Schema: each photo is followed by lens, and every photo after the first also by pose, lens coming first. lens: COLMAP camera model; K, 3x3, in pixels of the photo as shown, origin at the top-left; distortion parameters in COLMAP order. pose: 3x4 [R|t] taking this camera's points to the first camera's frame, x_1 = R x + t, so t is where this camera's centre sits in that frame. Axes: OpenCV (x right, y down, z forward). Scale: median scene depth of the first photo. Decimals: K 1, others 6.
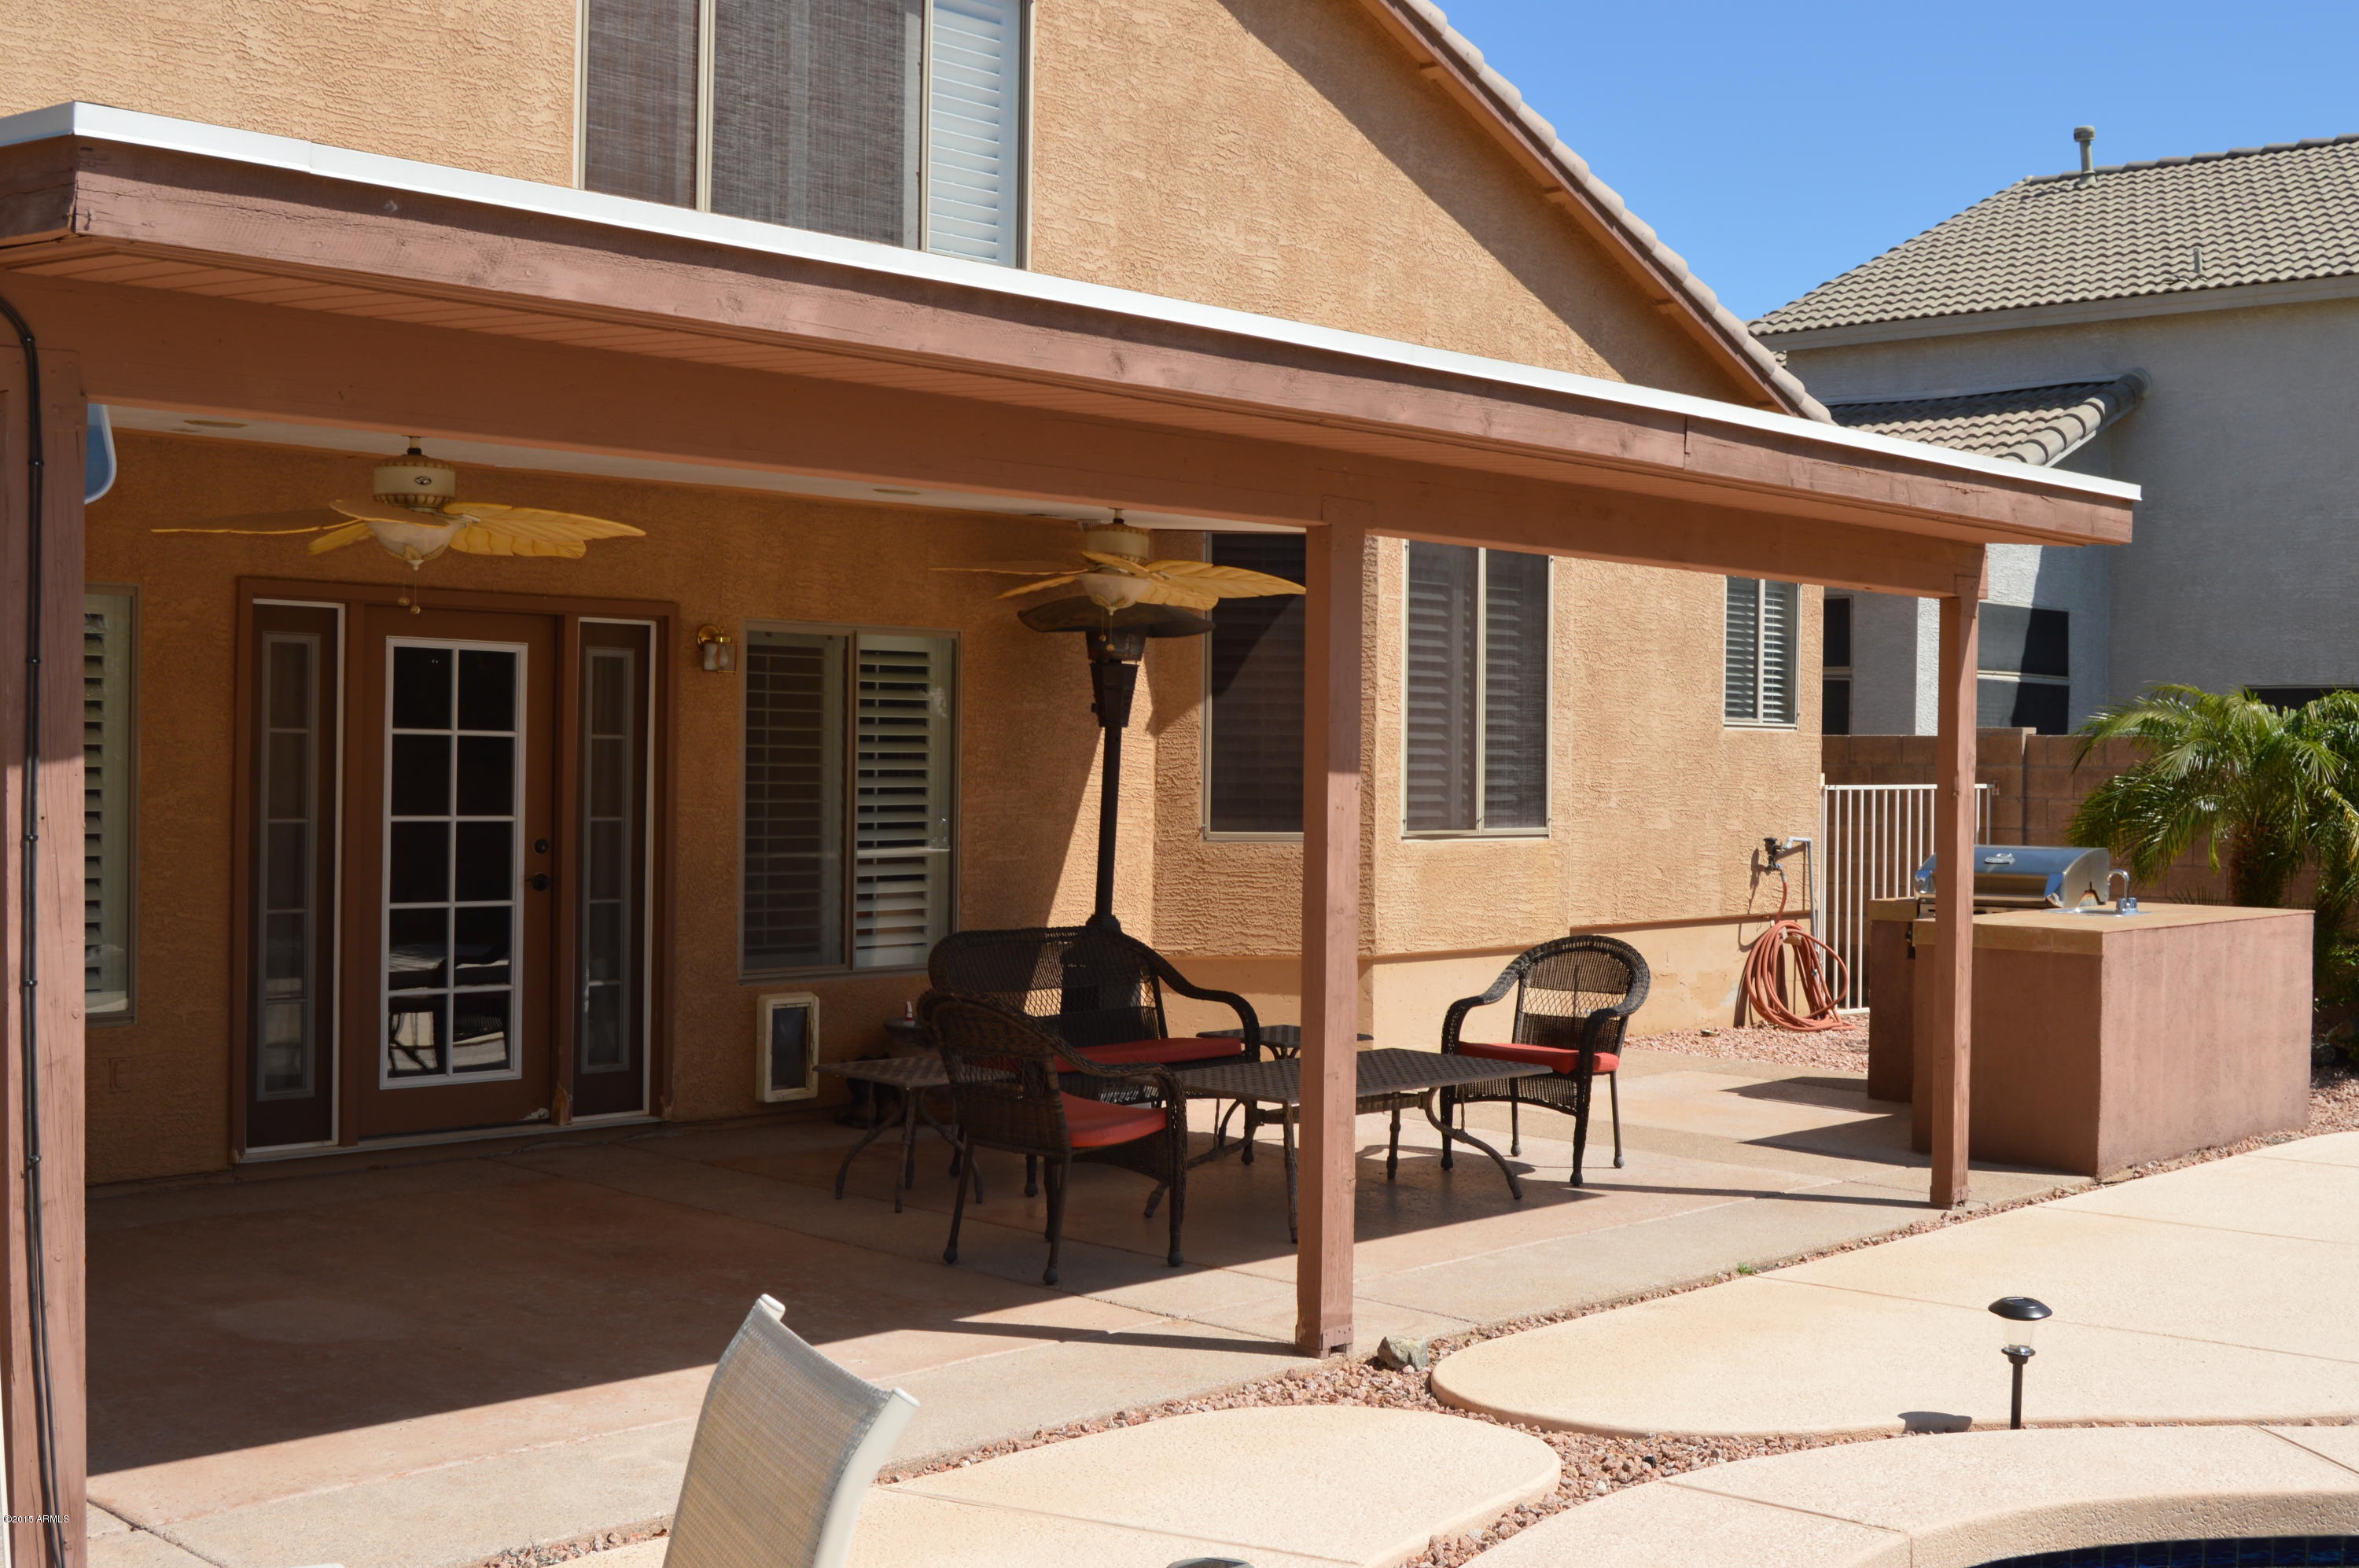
lens RADIAL K [[2684.6, 0, 1188.6], [0, 2684.6, 773.0], [0, 0, 1]] dist [-0.077493, 0.043777]
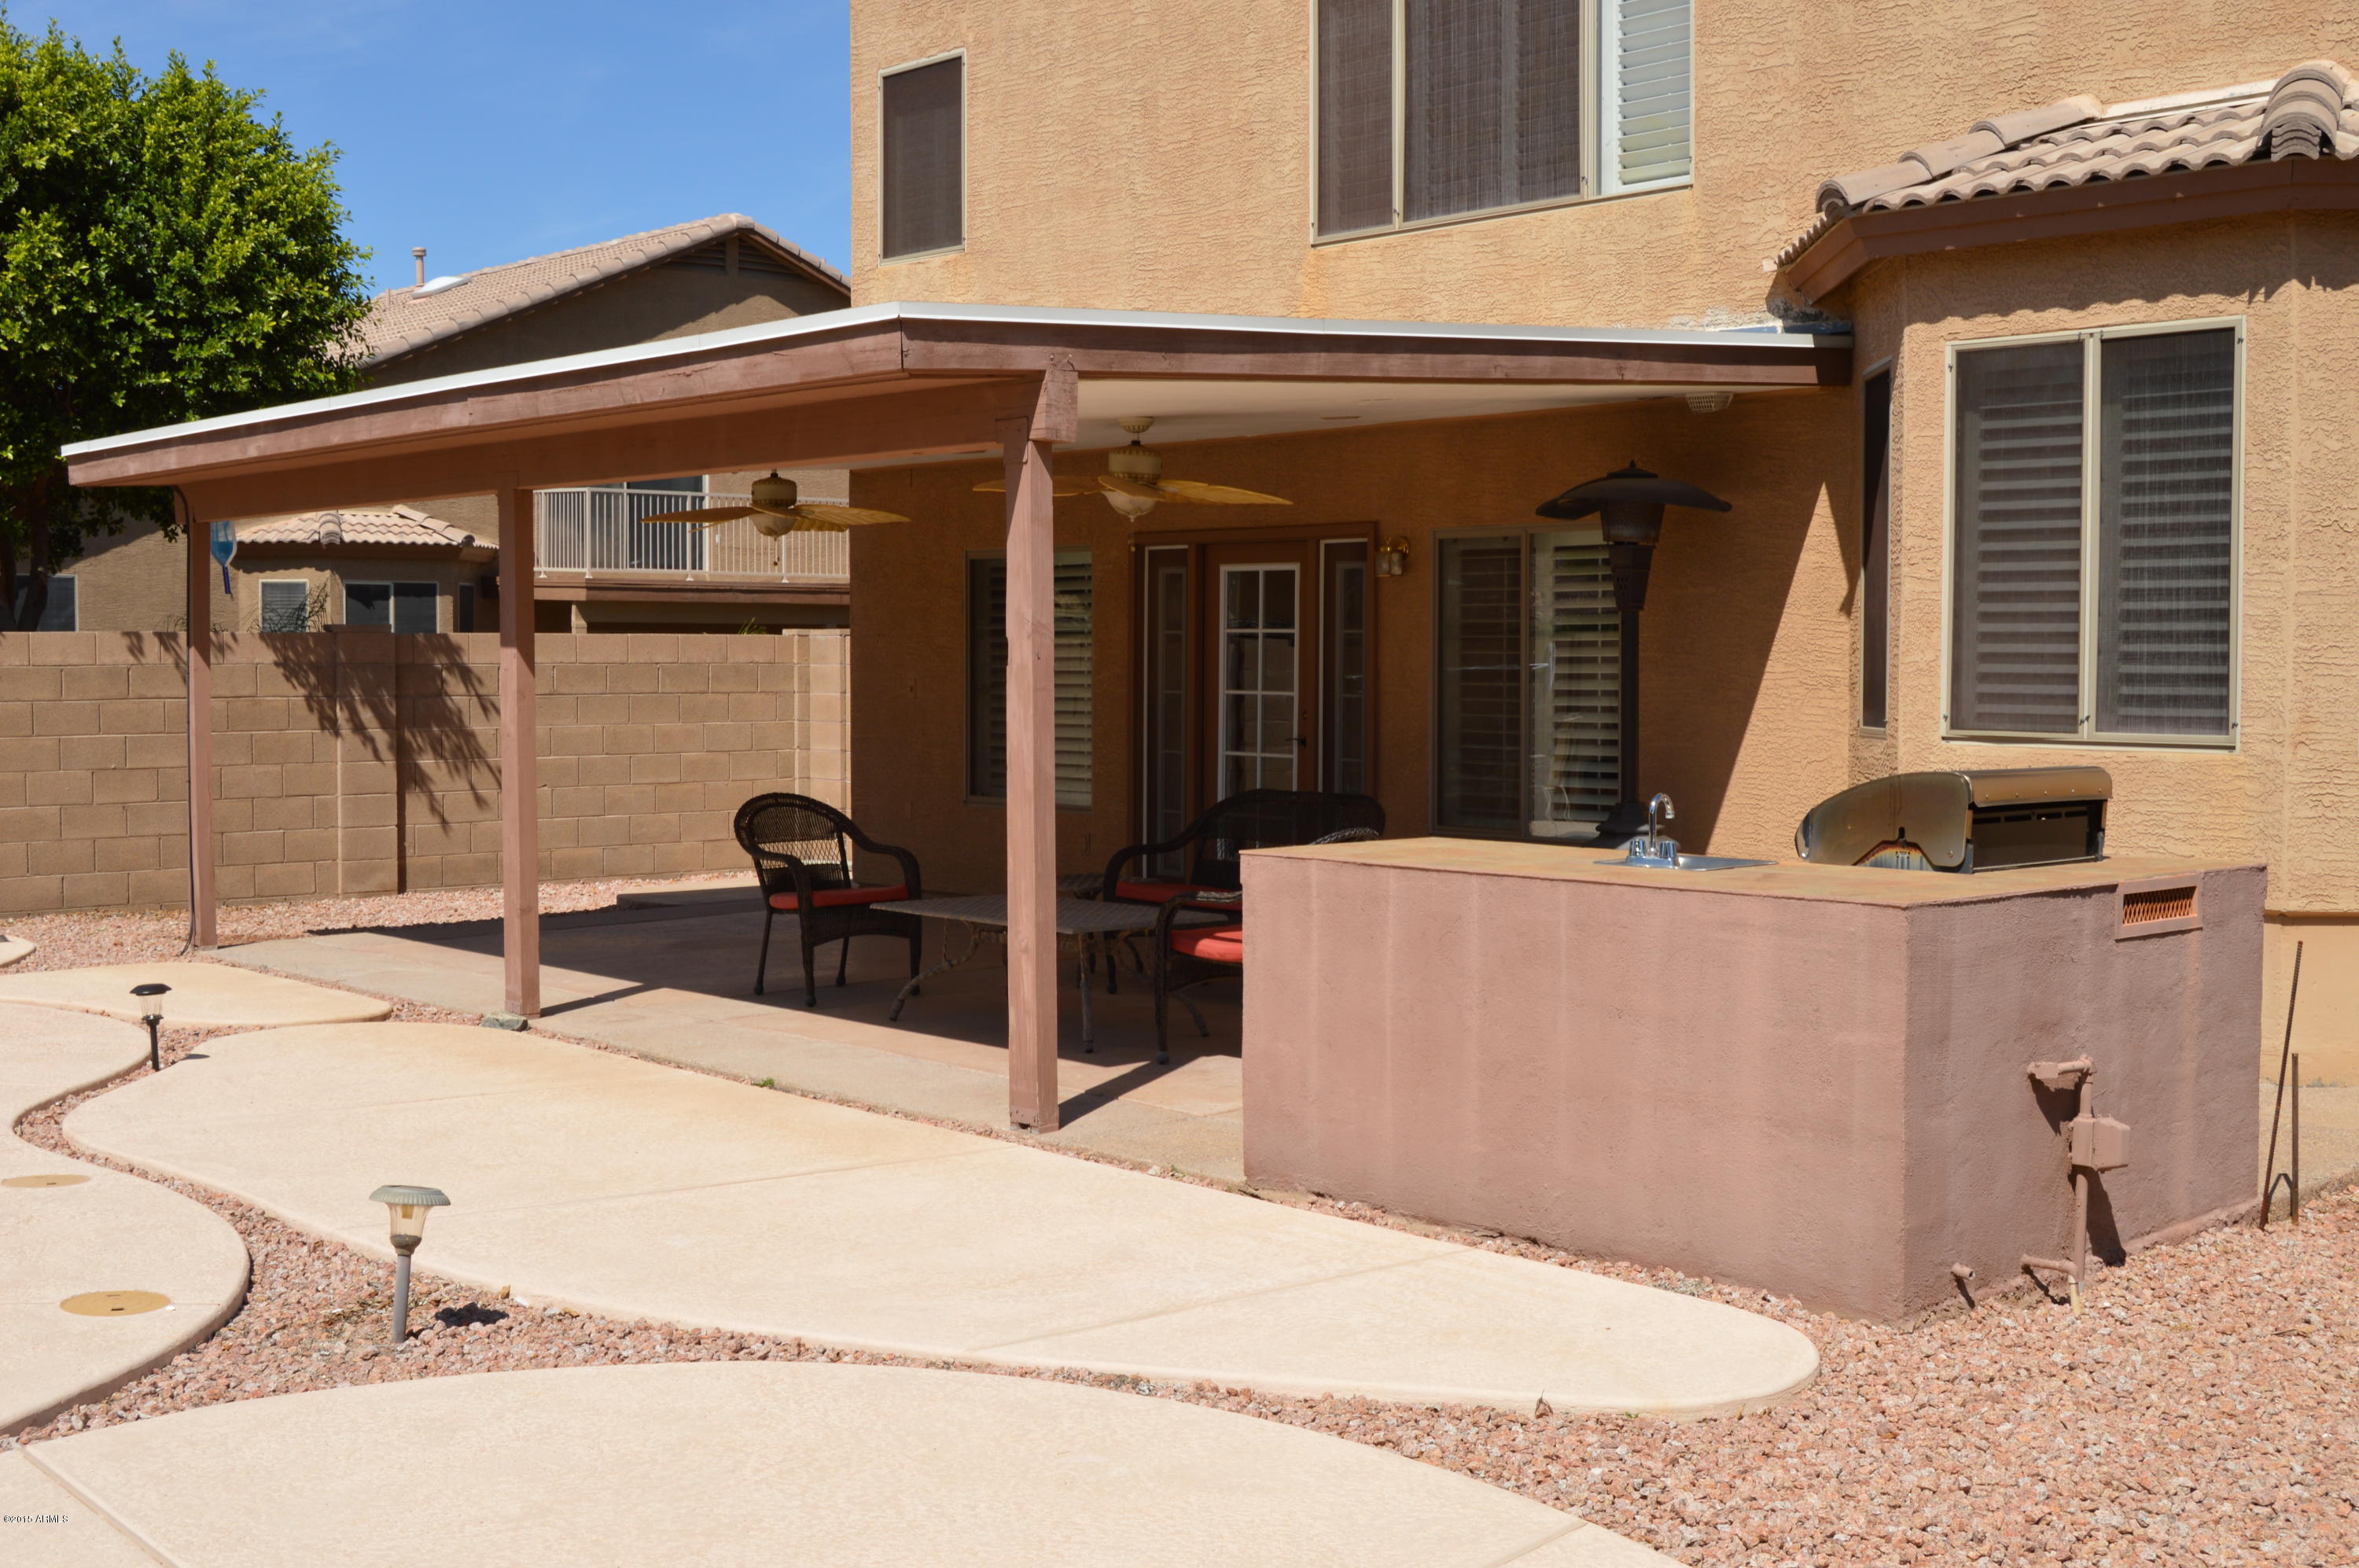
lens RADIAL K [[2684.6, 0, 1188.6], [0, 2684.6, 773.0], [0, 0, 1]] dist [-0.077493, 0.043777]
pose [[-0.077780, 0.031264, -0.996480, 0.993948], [-0.008453, 0.999452, 0.032017, 0.012685], [0.996935, 0.010914, -0.077473, 0.951750]]
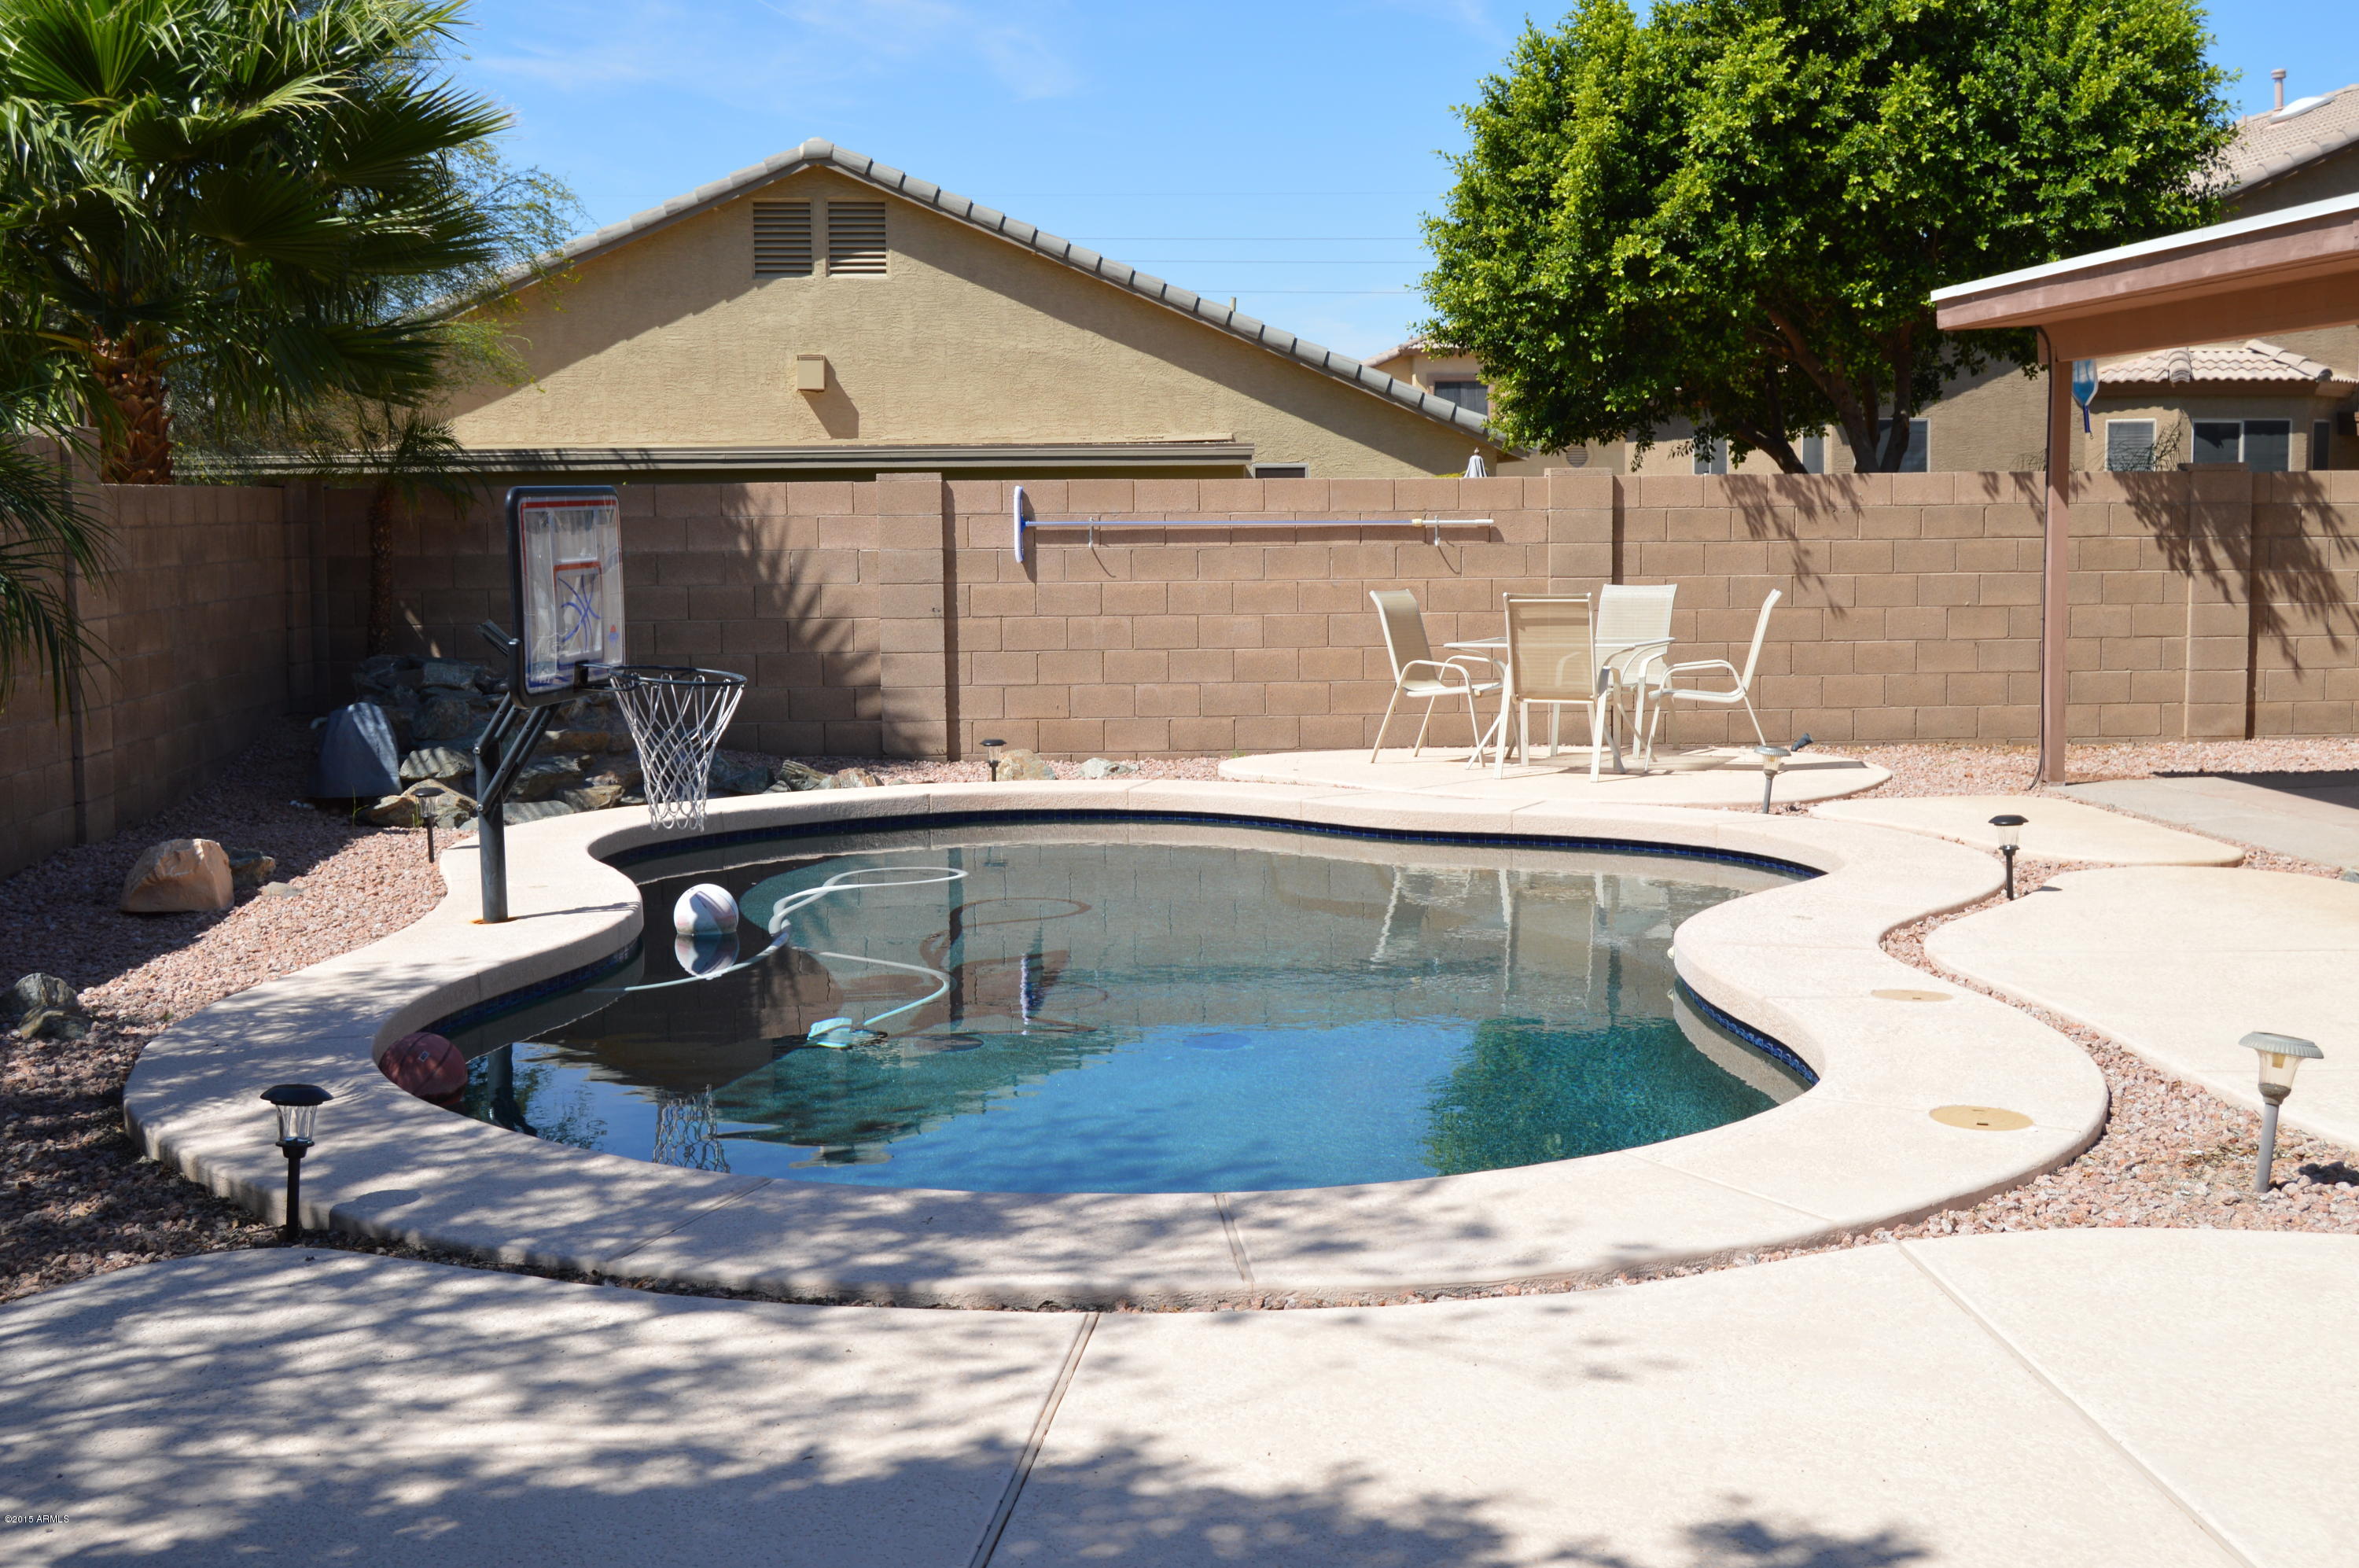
lens RADIAL K [[2684.6, 0, 1188.6], [0, 2684.6, 773.0], [0, 0, 1]] dist [-0.077493, 0.043777]
pose [[-0.669510, 0.066881, -0.739786, 1.001105], [-0.004832, 0.995525, 0.094375, 0.015651], [0.742787, 0.066760, -0.666191, 0.935386]]
